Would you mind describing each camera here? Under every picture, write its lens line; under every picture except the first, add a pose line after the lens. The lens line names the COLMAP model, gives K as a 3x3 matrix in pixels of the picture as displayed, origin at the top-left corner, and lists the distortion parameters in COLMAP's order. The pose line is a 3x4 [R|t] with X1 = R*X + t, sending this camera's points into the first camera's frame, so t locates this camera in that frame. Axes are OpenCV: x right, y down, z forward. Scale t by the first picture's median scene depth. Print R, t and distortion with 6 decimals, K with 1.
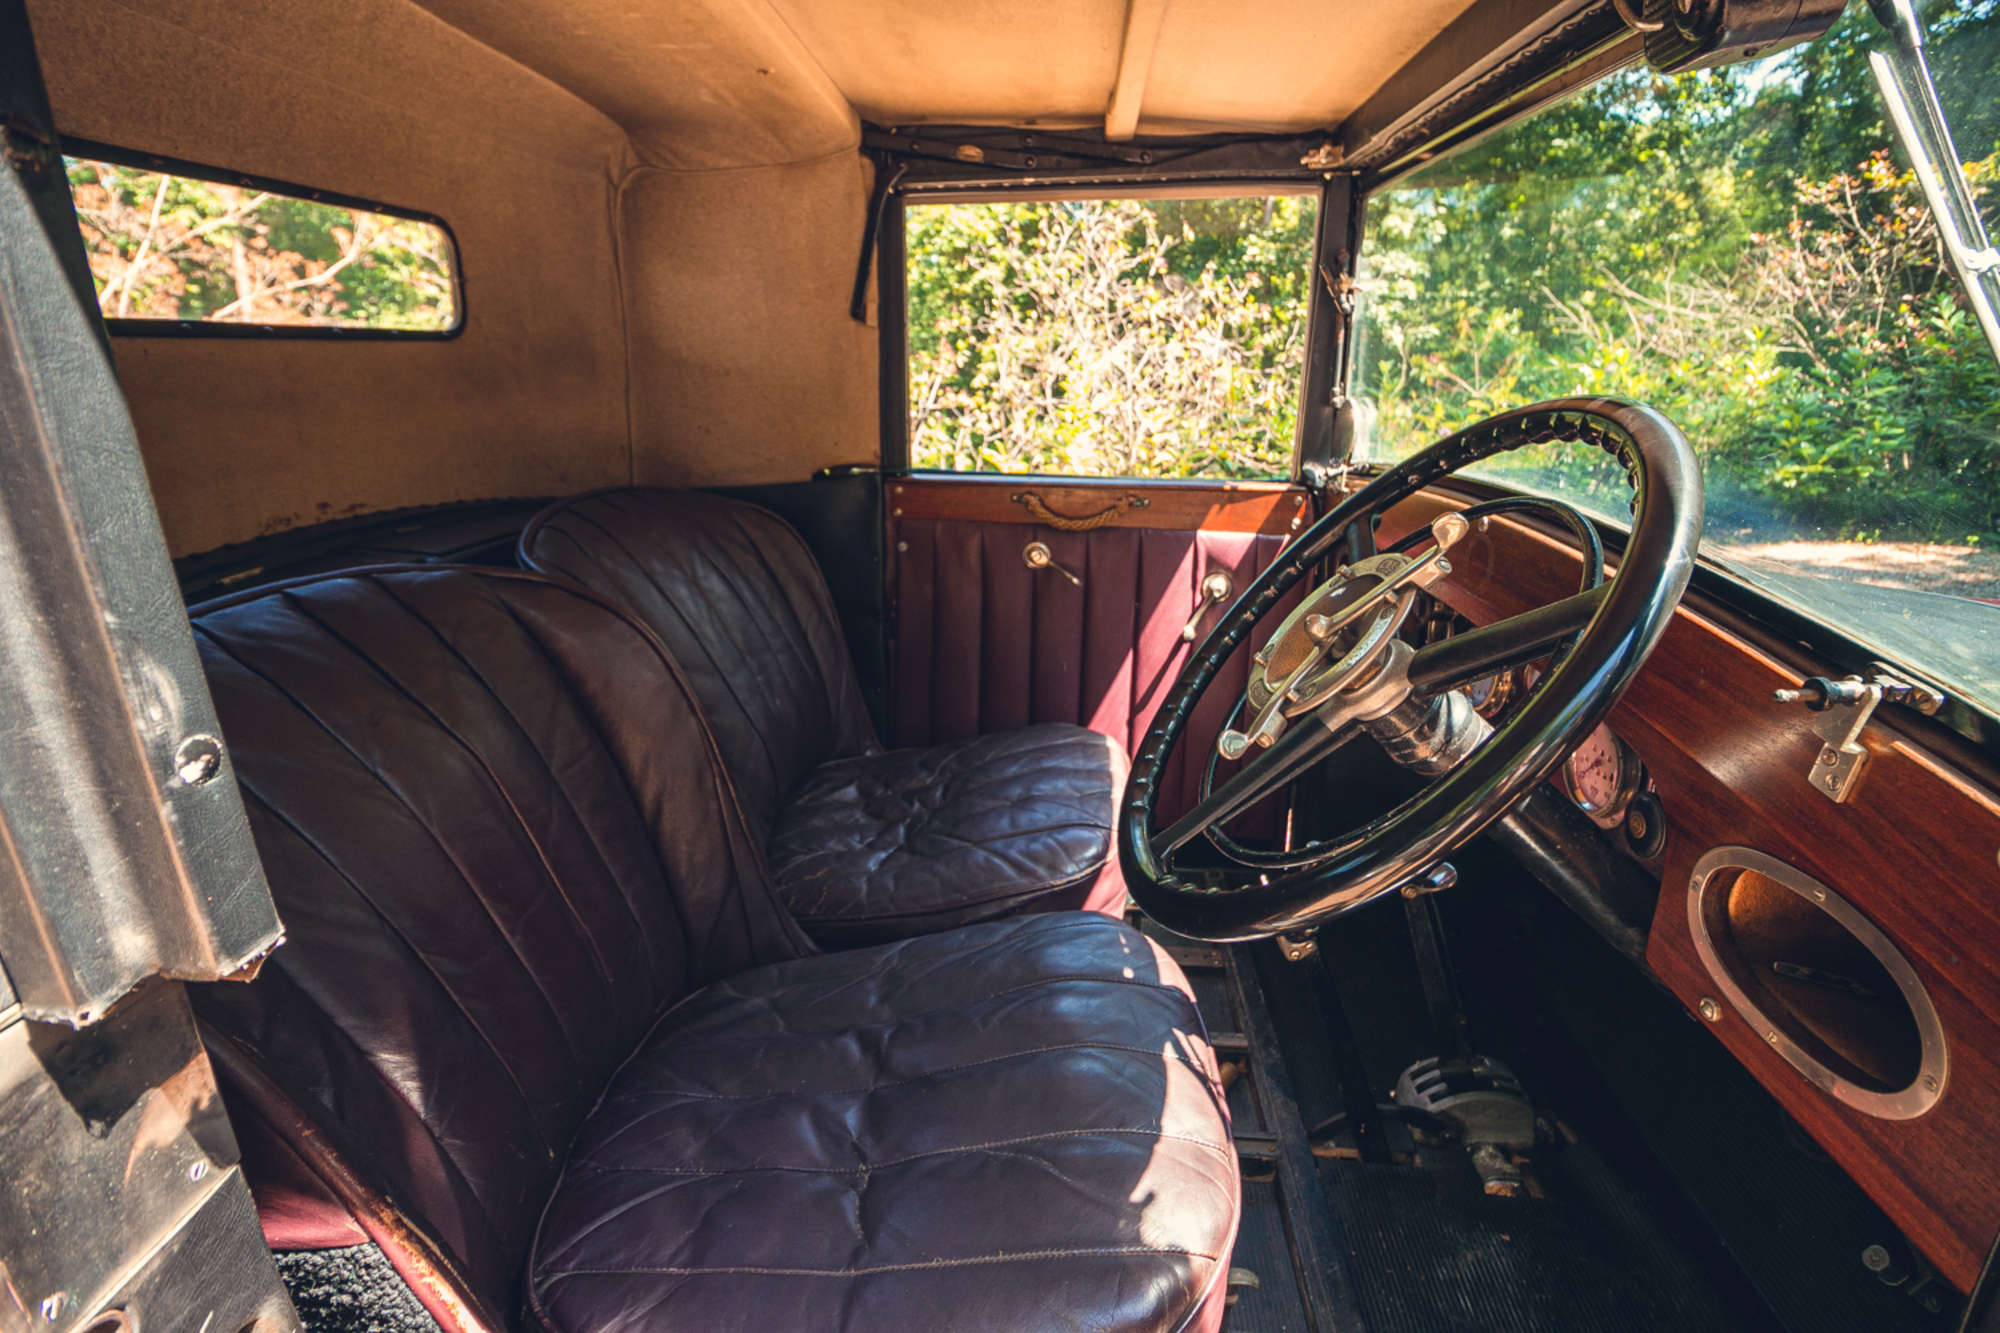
lens RADIAL K [[864.6, 0, 1000.0], [0, 864.6, 666.5], [0, 0, 1]] dist [0.006433, -0.013584]
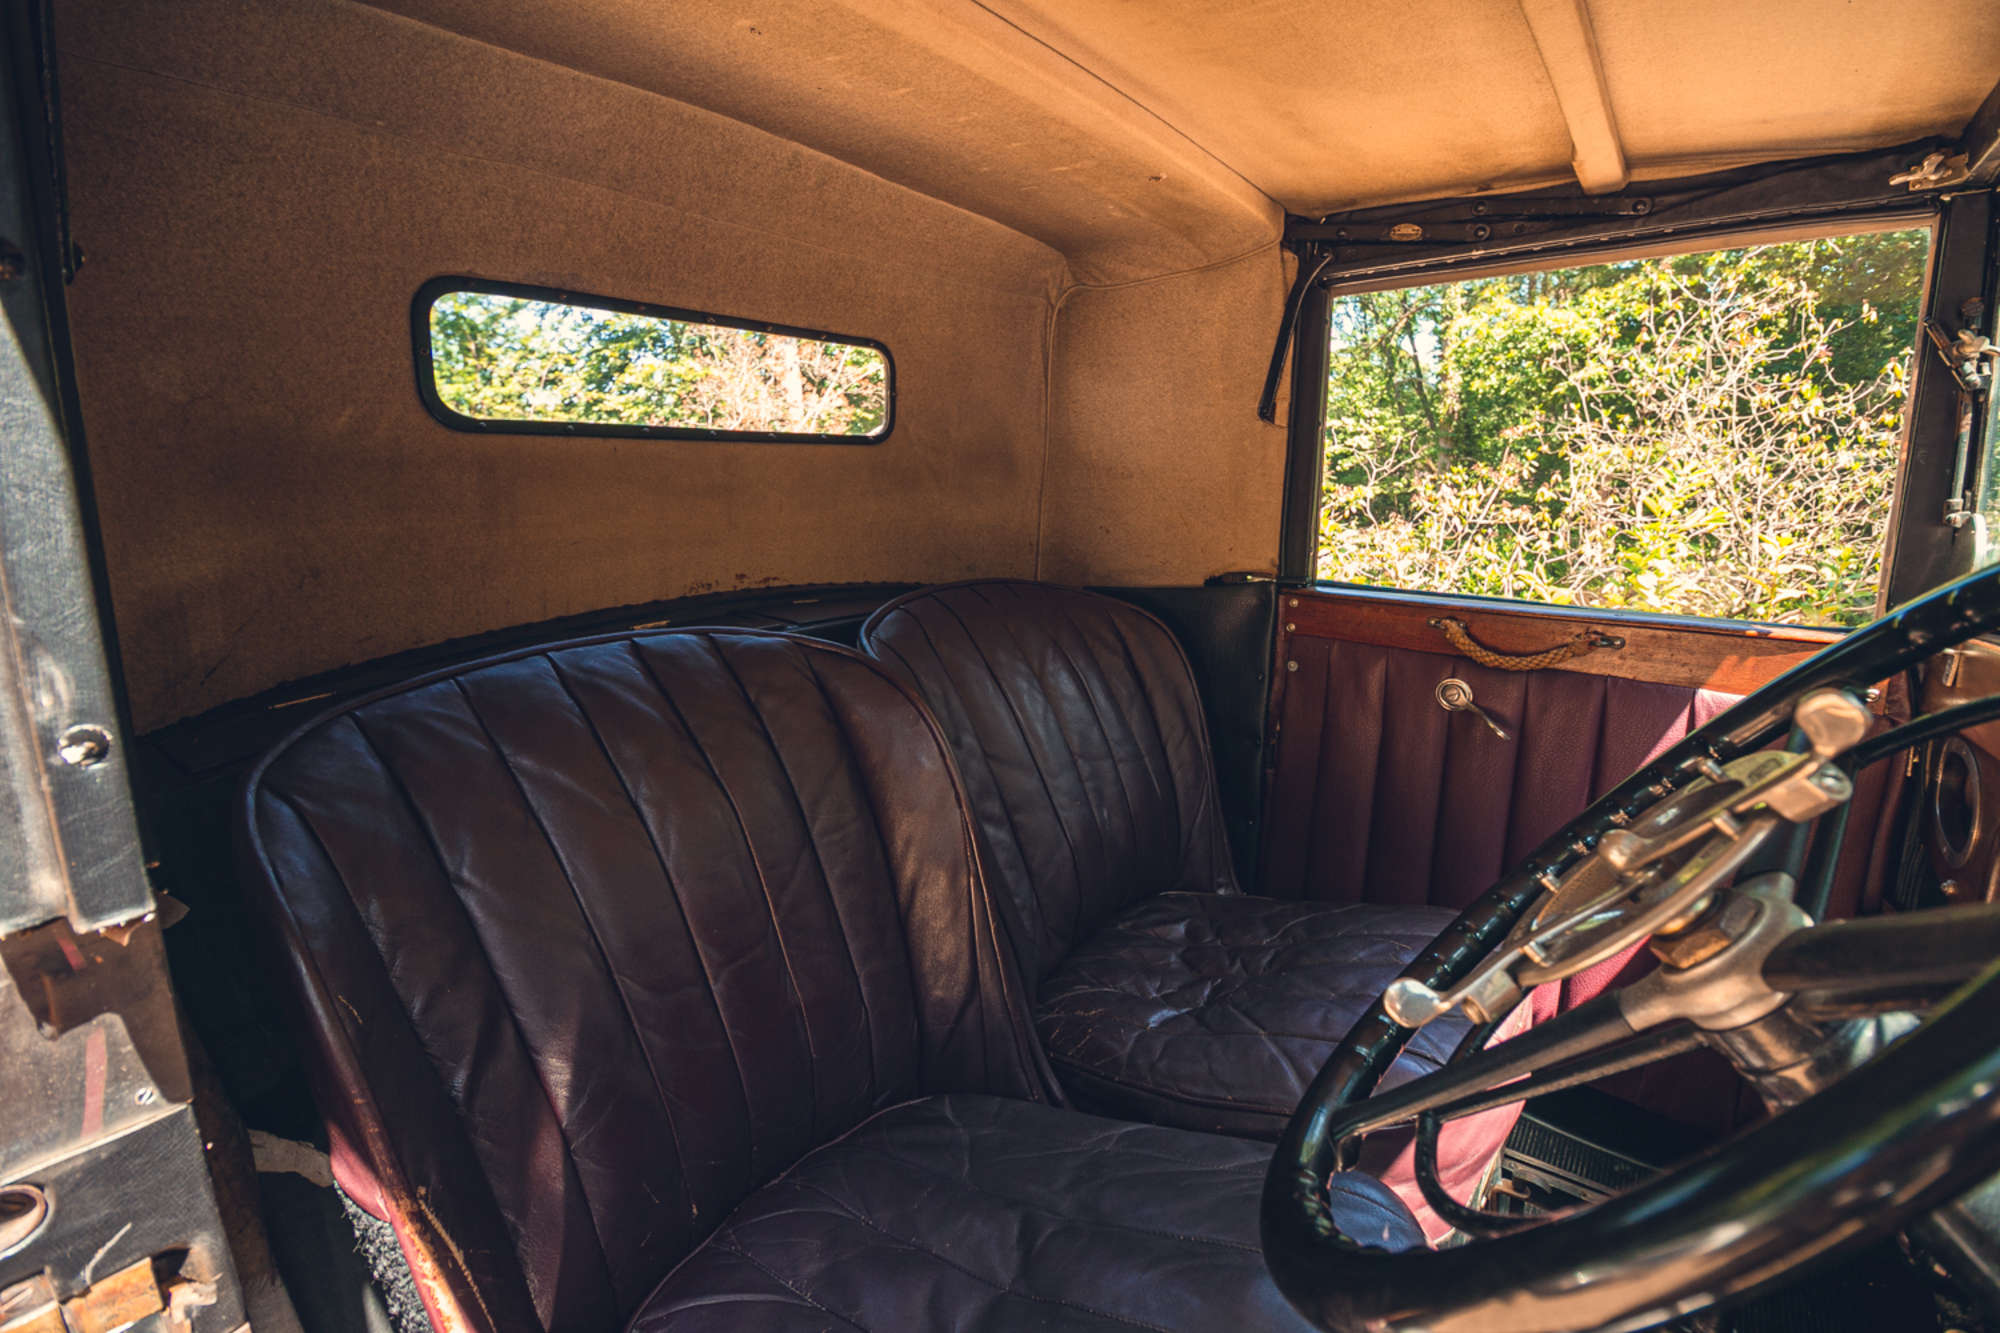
lens RADIAL K [[899.4, 0, 1000.0], [0, 899.4, 666.5], [0, 0, 1]] dist [0.004017, -0.011988]
pose [[0.854800, 0.109422, -0.507291, 0.130698], [-0.172187, 0.981945, -0.078336, -0.020507], [0.489560, 0.154311, 0.858207, 0.090730]]
